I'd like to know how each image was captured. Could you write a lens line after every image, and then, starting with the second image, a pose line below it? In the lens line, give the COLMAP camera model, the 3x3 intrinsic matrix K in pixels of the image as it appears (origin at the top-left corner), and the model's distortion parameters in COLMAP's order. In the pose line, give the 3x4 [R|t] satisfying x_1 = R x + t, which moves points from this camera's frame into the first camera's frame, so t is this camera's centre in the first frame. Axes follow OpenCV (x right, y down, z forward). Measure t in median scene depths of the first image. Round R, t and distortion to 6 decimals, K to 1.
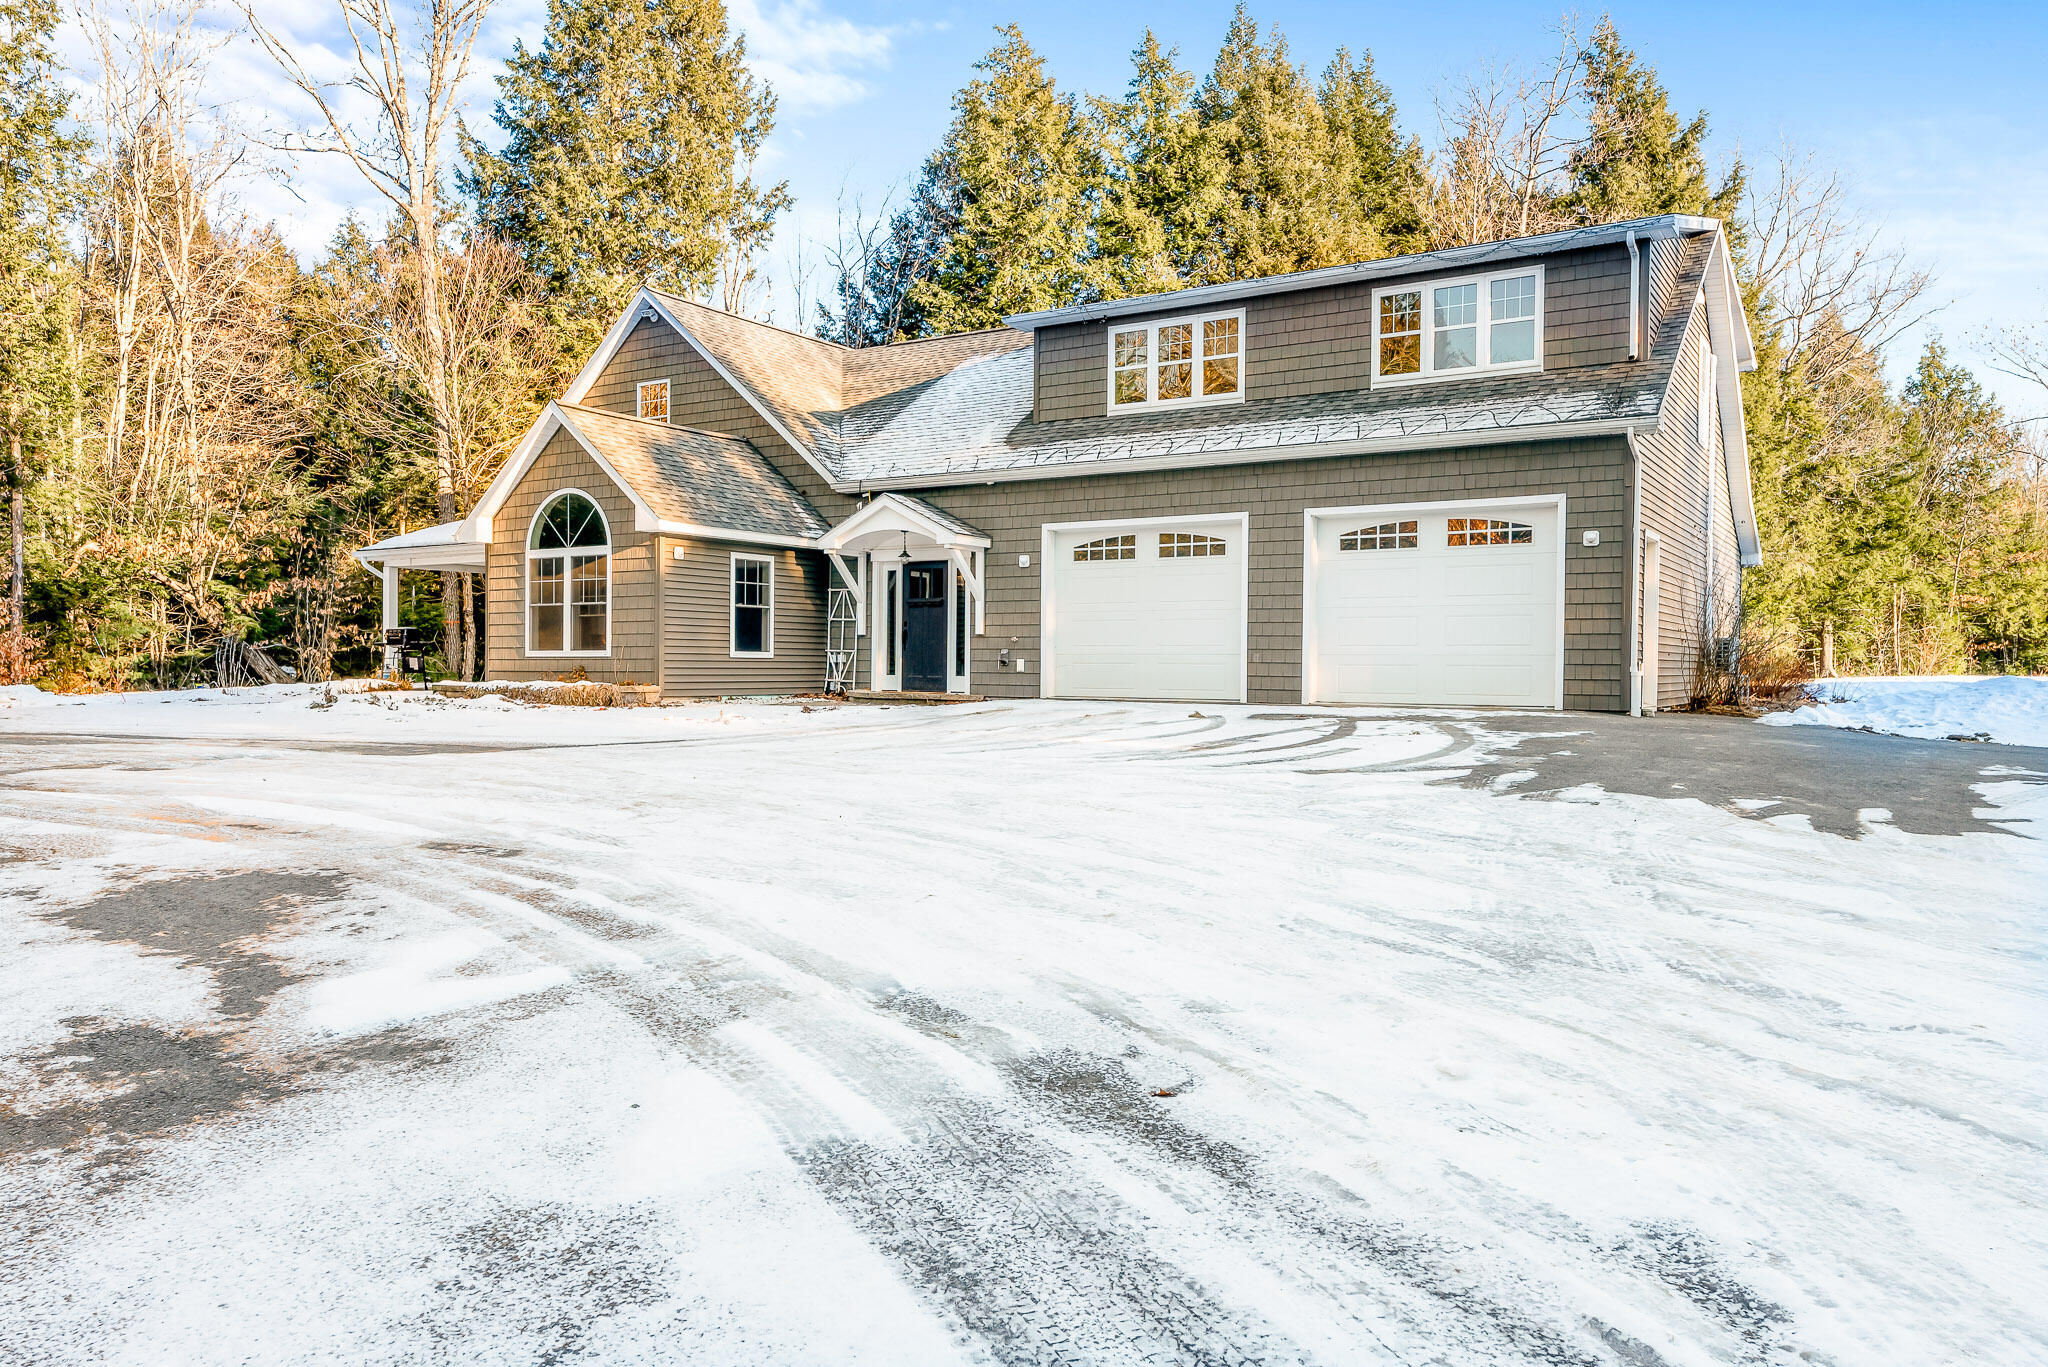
lens RADIAL K [[1432.4, 0, 935.1], [0, 1432.4, 681.3], [0, 0, 1]] dist [-0.000453, -0.001054]
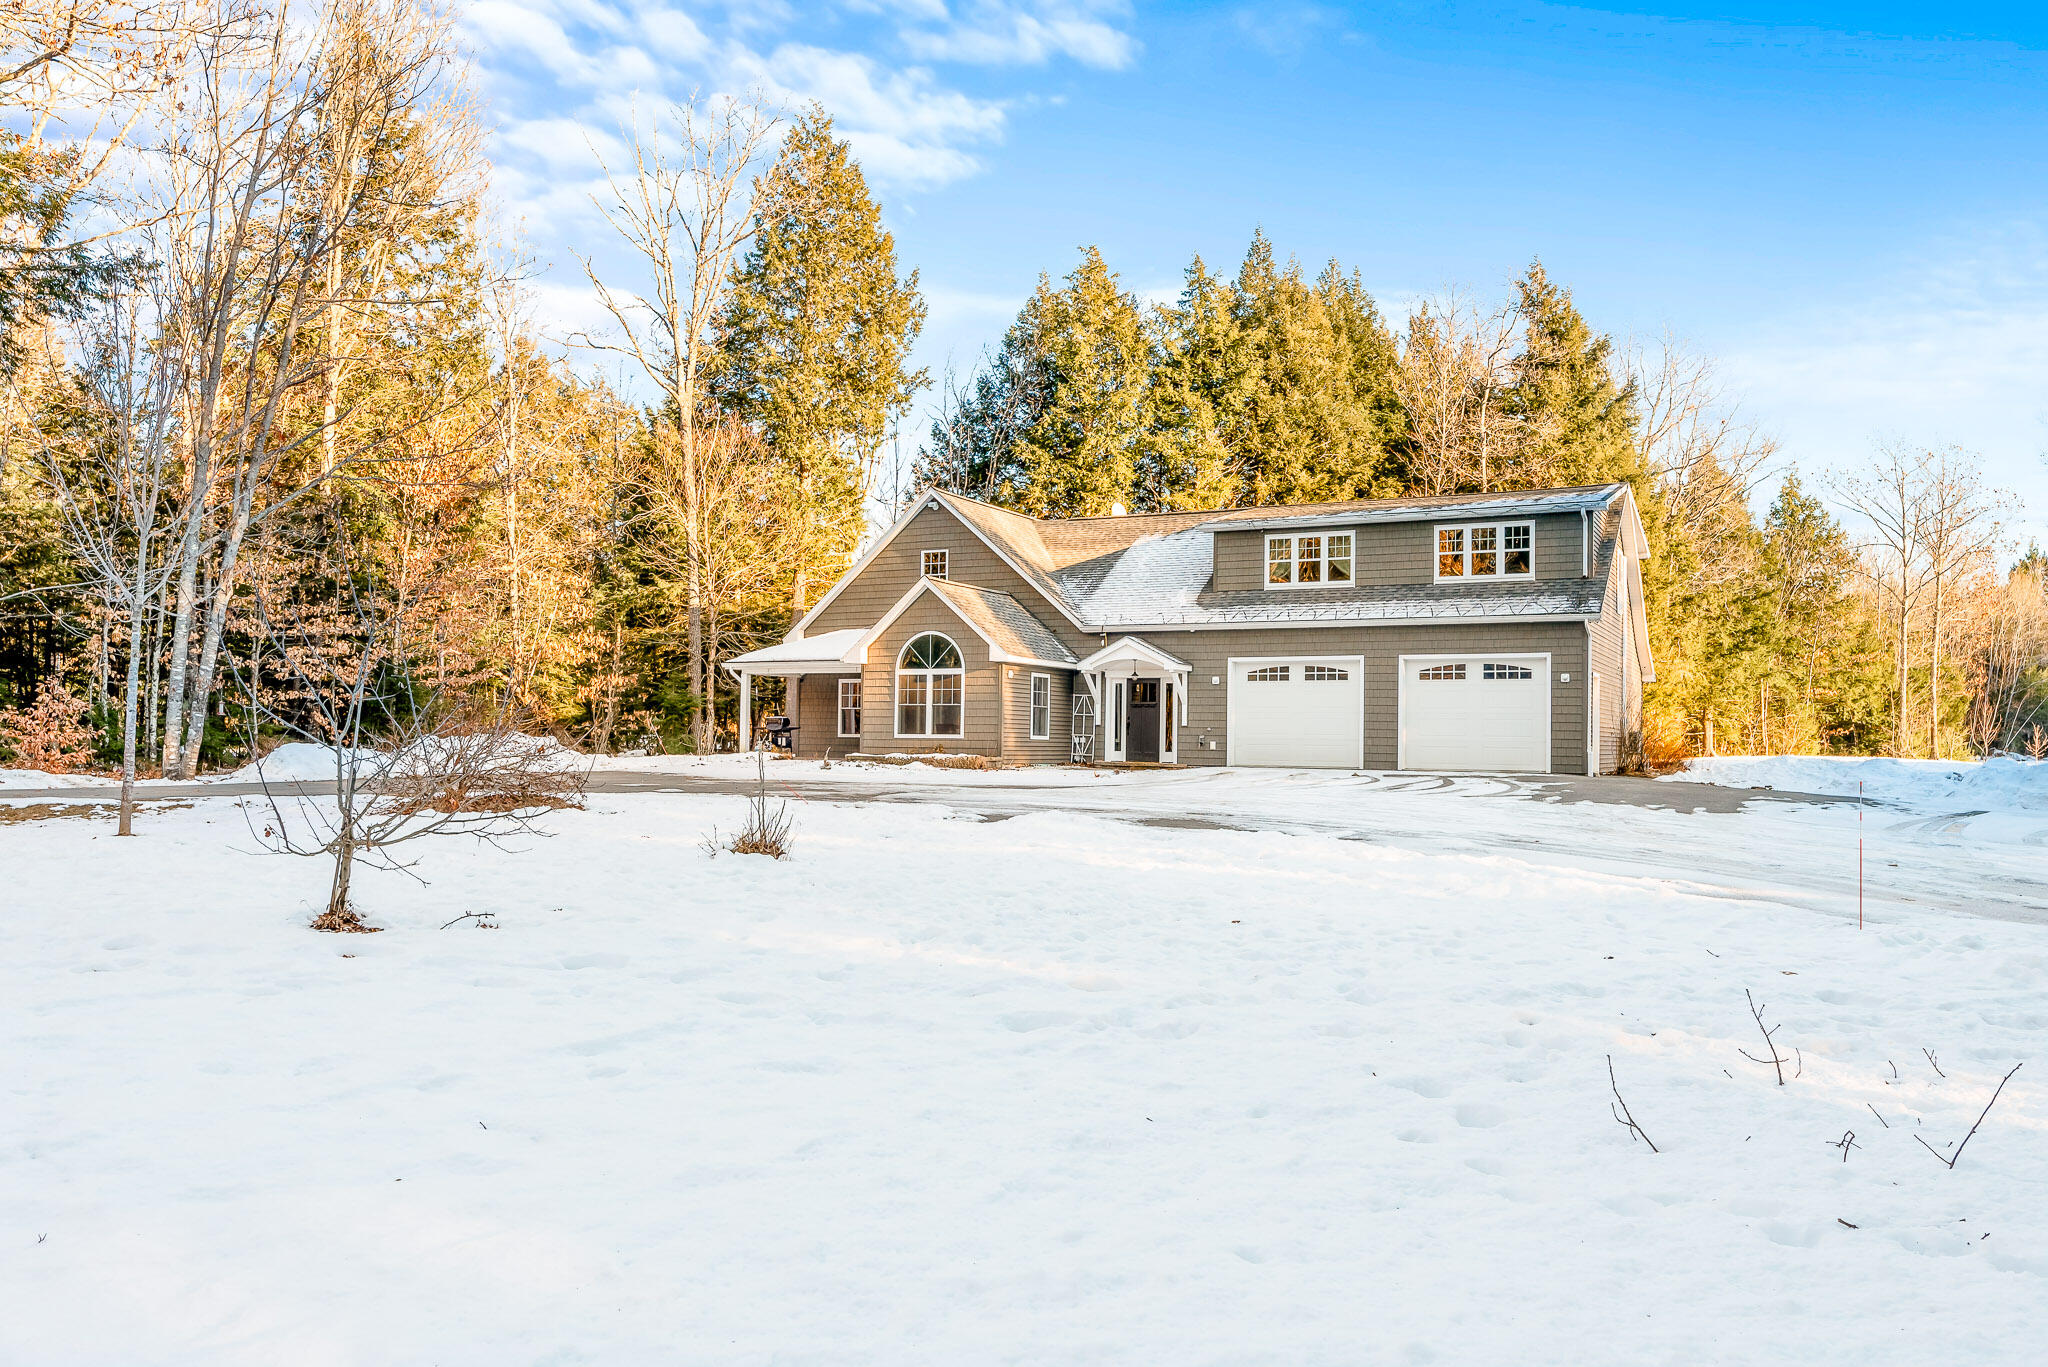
lens RADIAL K [[1493.6, 0, 969.6], [0, 1493.6, 688.4], [0, 0, 1]] dist [-0.000617, -0.000982]
pose [[0.995671, 0.009438, 0.092469, -0.357752], [-0.005149, 0.998905, -0.046510, 0.003981], [-0.092806, 0.045833, 0.994629, -0.619551]]
